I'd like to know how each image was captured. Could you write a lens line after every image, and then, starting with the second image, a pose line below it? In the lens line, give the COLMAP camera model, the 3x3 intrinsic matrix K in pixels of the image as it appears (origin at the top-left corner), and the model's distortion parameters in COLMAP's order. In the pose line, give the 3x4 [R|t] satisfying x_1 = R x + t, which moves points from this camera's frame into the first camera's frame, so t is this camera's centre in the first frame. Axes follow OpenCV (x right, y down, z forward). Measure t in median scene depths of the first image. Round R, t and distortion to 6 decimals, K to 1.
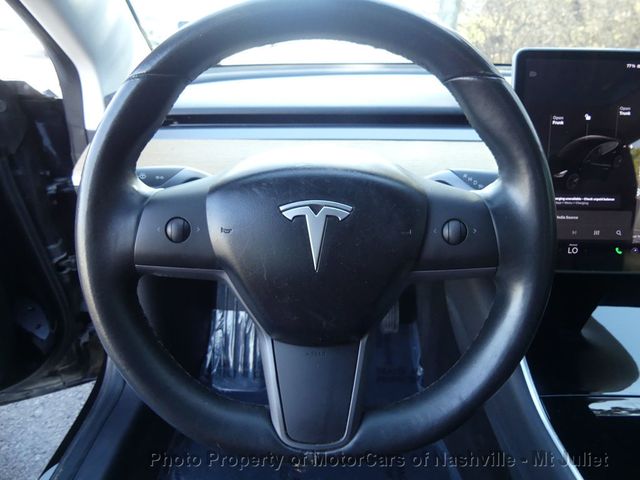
lens RADIAL K [[479.4, 0, 326.3], [0, 479.4, 231.2], [0, 0, 1]] dist [-0.007922, 0.015711]
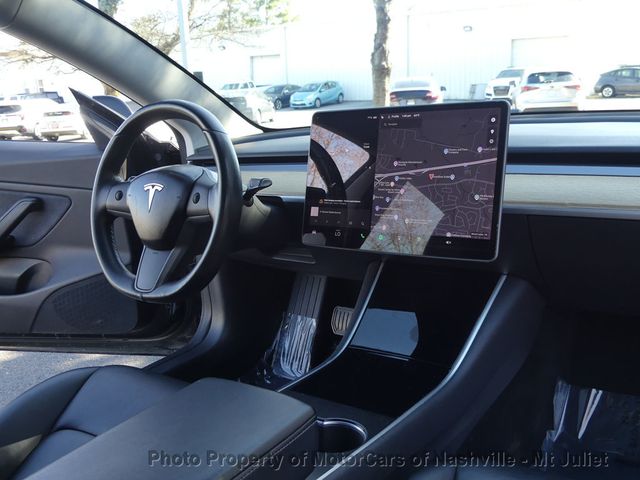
lens RADIAL K [[634.2, 0, 323.9], [0, 634.2, 236.8], [0, 0, 1]] dist [0.002299, 0.000000]
pose [[0.811306, 0.054025, -0.582120, 2.309489], [-0.146219, 0.982826, -0.112573, 0.395300], [0.566041, 0.176448, 0.805273, -0.935474]]
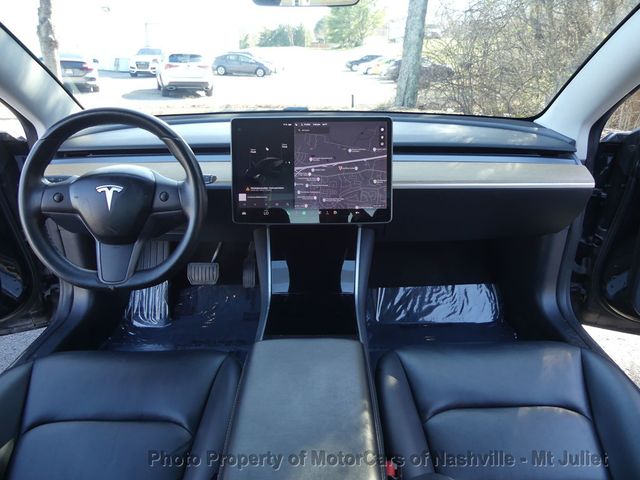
lens RADIAL K [[479.4, 0, 317.1], [0, 479.4, 237.0], [0, 0, 1]] dist [-0.007922, 0.015711]
pose [[0.999812, -0.015647, -0.011486, 1.037929], [0.015226, 0.999241, -0.035843, 0.301997], [0.012038, 0.035661, 0.999291, -1.449046]]
